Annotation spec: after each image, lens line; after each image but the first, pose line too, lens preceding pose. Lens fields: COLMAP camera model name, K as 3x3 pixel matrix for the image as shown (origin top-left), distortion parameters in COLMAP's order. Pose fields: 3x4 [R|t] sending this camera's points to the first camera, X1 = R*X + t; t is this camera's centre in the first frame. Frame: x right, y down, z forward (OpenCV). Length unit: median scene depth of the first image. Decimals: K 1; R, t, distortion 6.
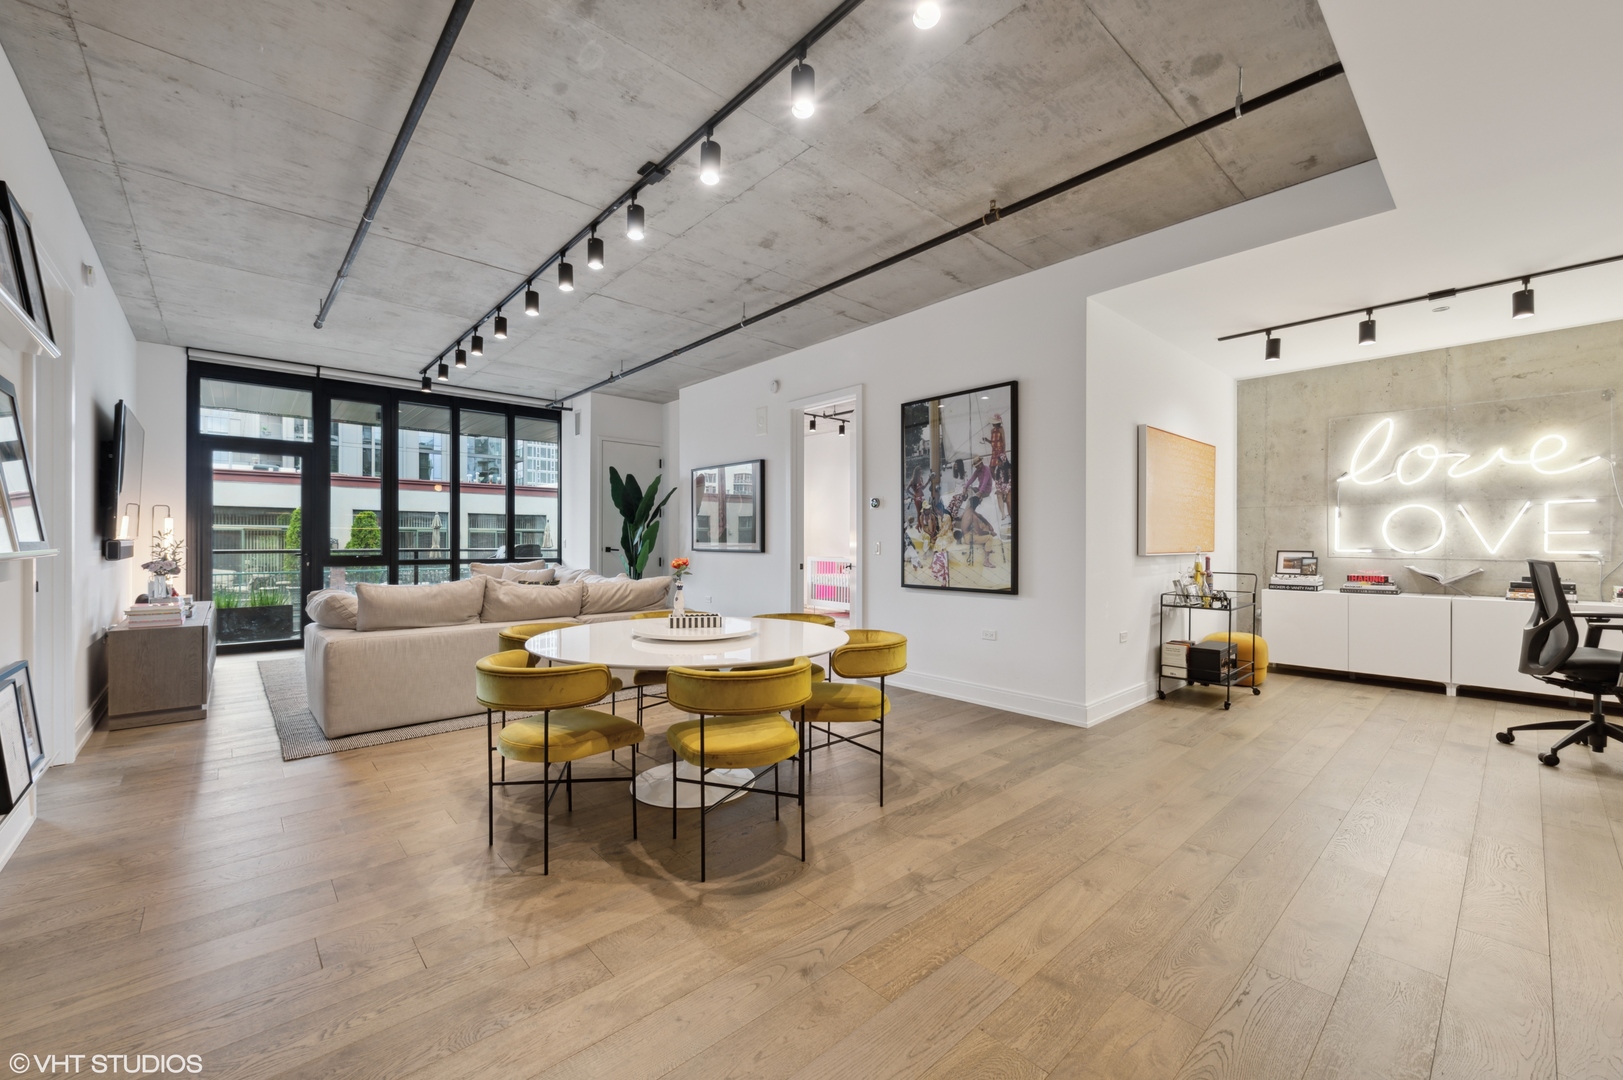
lens RADIAL K [[644.7, 0, 803.6], [0, 644.7, 545.4], [0, 0, 1]] dist [0.000312, -0.000229]
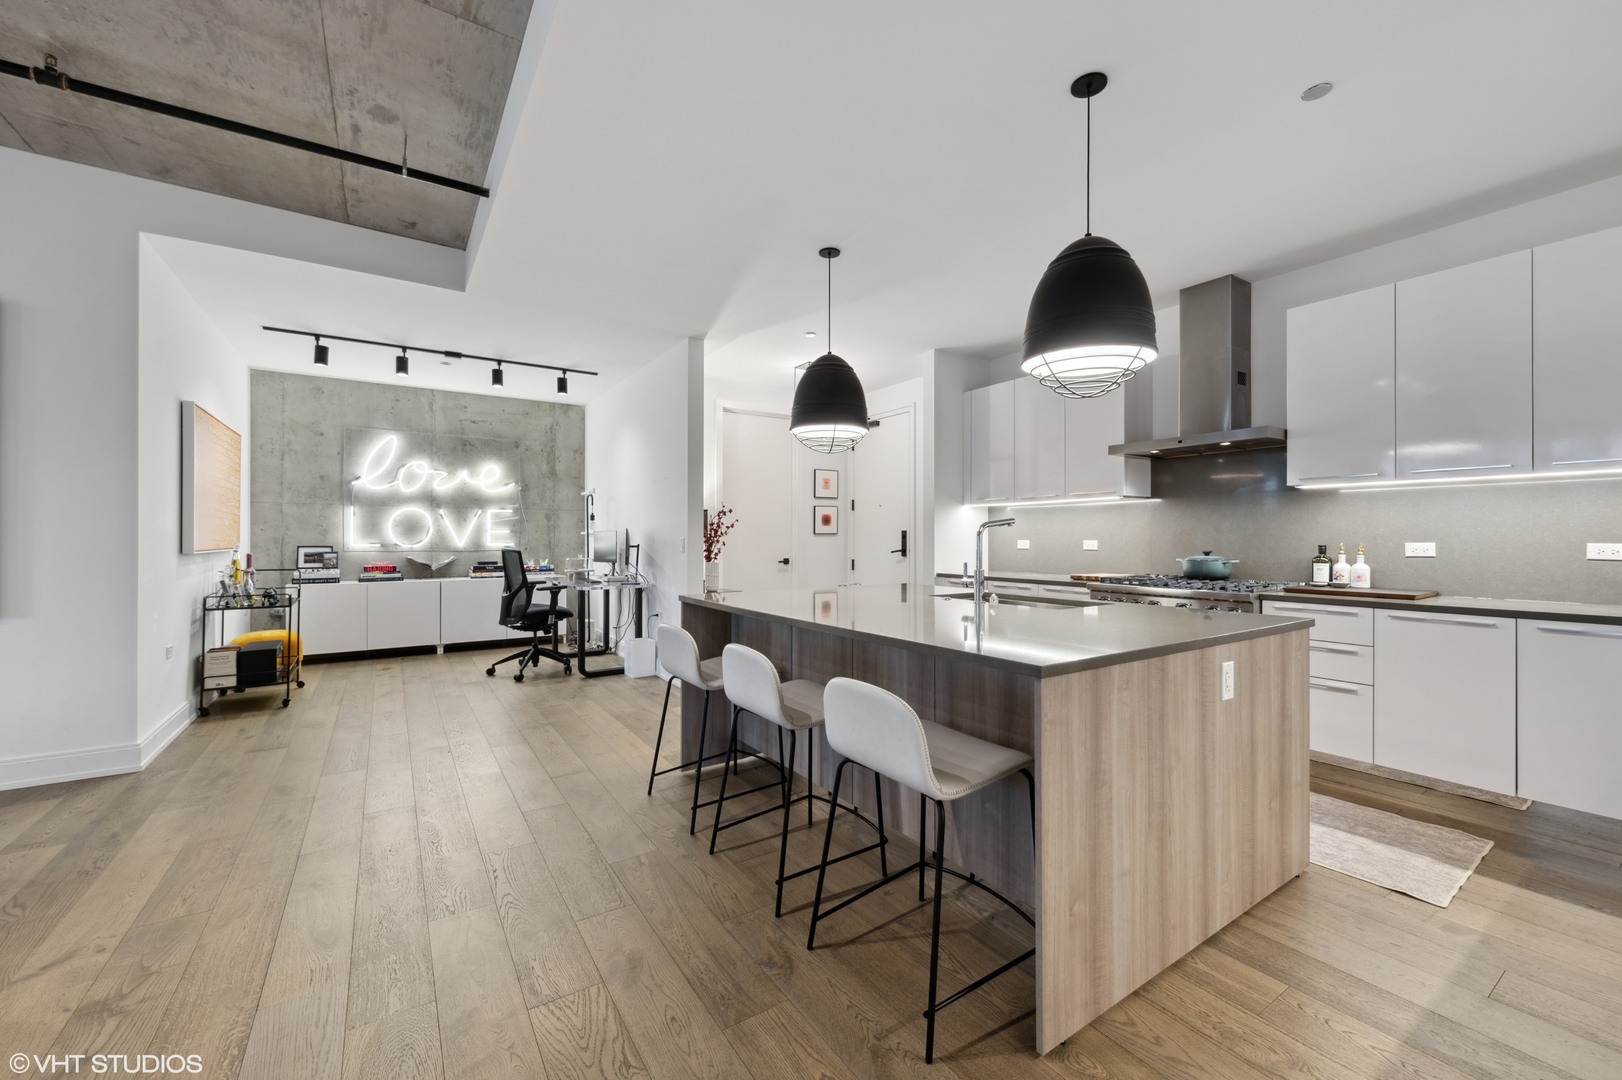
lens RADIAL K [[650.4, 0, 810.3], [0, 650.4, 539.8], [0, 0, 1]] dist [0.013288, -0.001802]
pose [[0.148456, -0.003462, 0.988913, -0.225891], [0.004916, 0.999984, 0.002762, -0.001361], [-0.988907, 0.004452, 0.148471, 0.052916]]
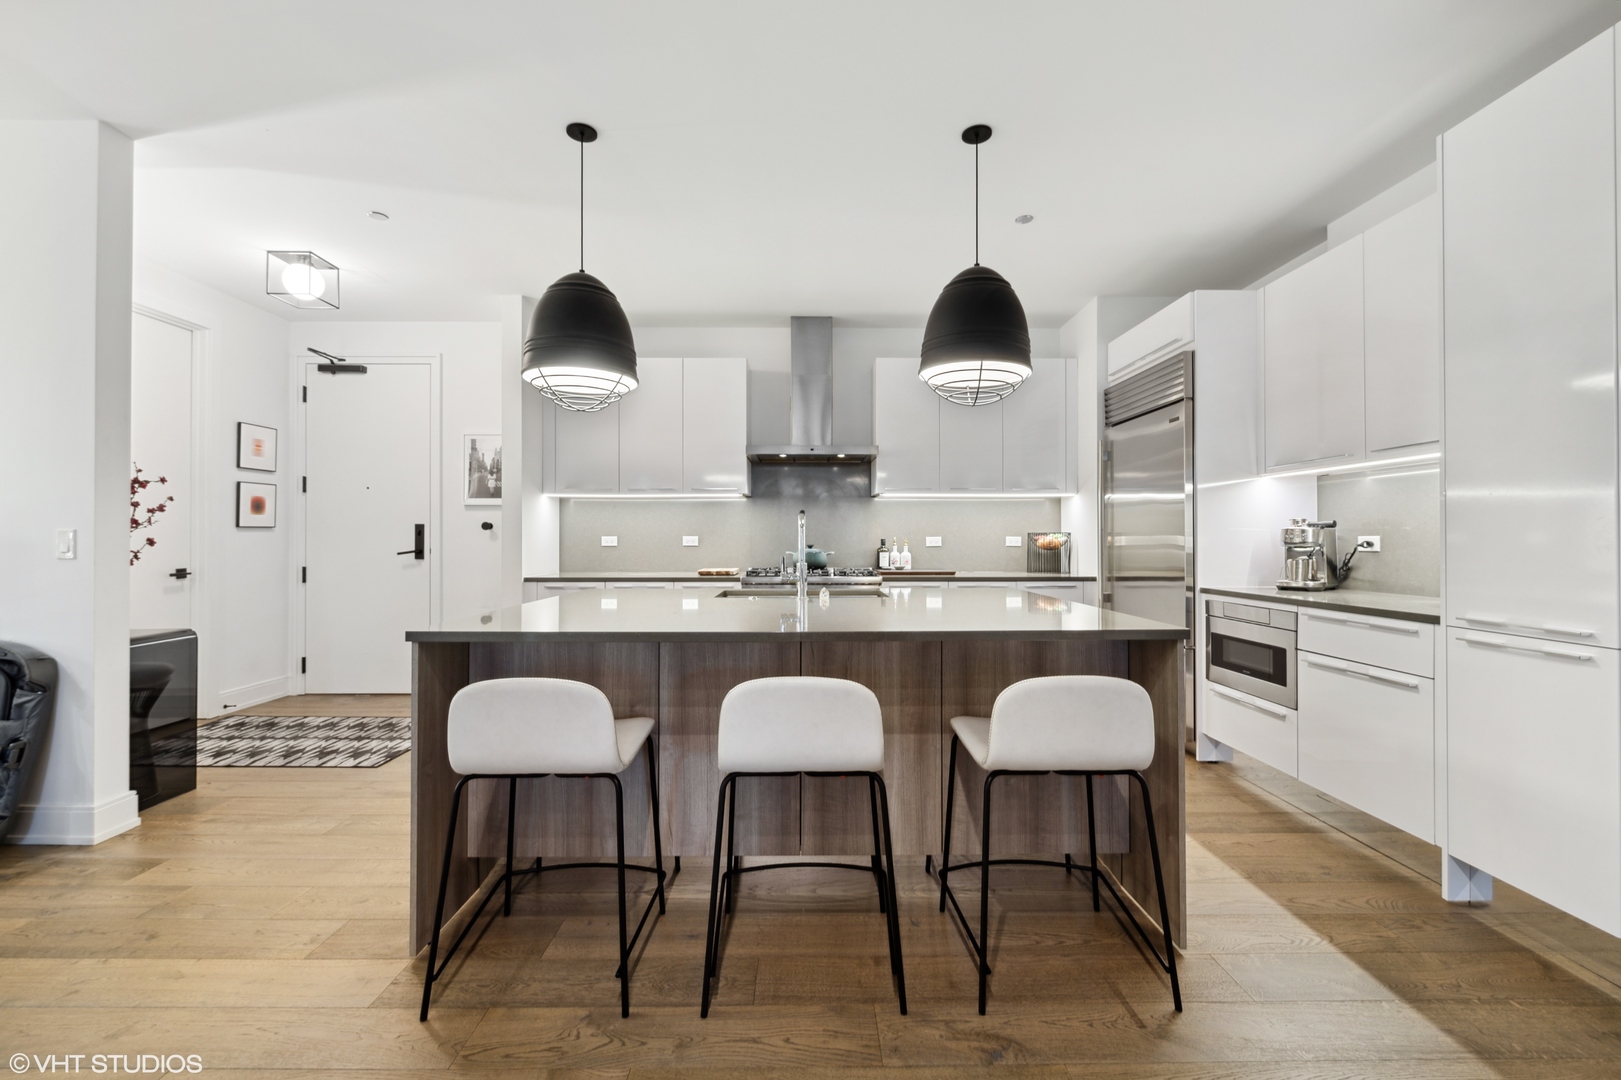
lens RADIAL K [[665.2, 0, 819.0], [0, 665.2, 537.7], [0, 0, 1]] dist [0.003220, -0.000324]
pose [[-0.756242, 0.001707, 0.654289, 0.031593], [0.003680, 0.999992, 0.001644, 0.006174], [-0.654281, 0.003651, -0.756242, 0.462704]]
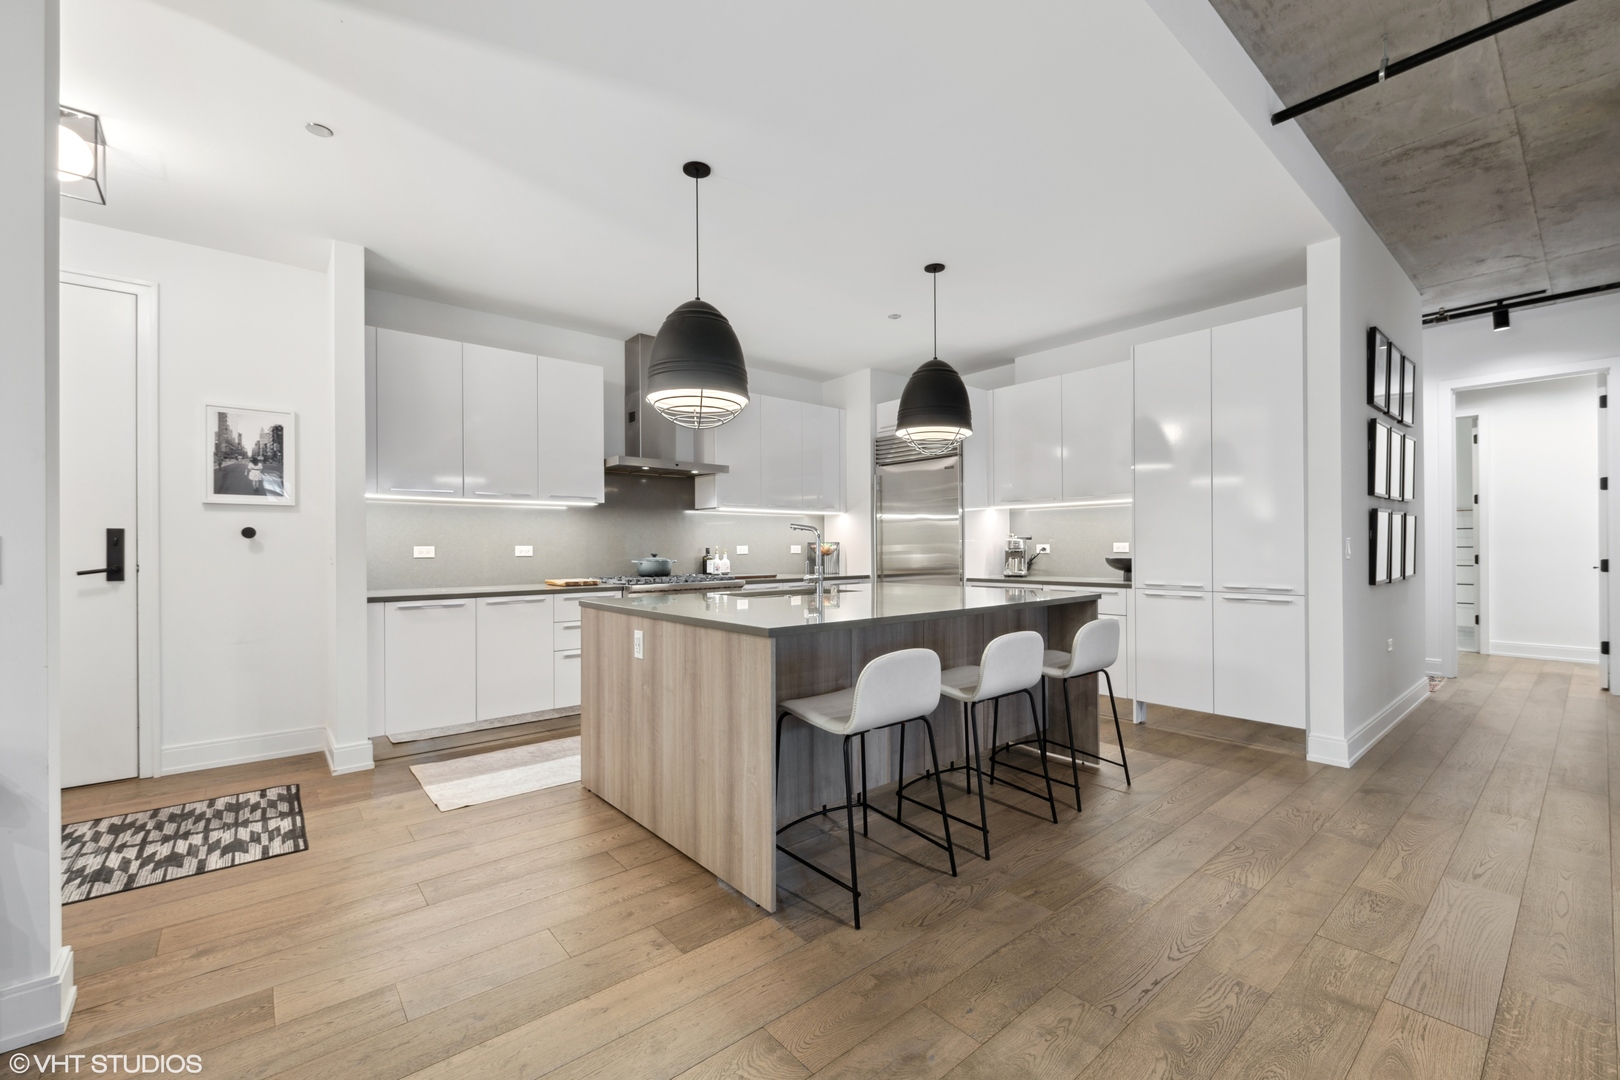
lens RADIAL K [[664.8, 0, 821.3], [0, 664.8, 542.5], [0, 0, 1]] dist [0.003220, -0.000324]
pose [[-0.999854, 0.005797, 0.016063, 0.454354], [0.005759, 0.999981, -0.002385, 0.004672], [-0.016076, -0.002293, -0.999868, 0.792577]]
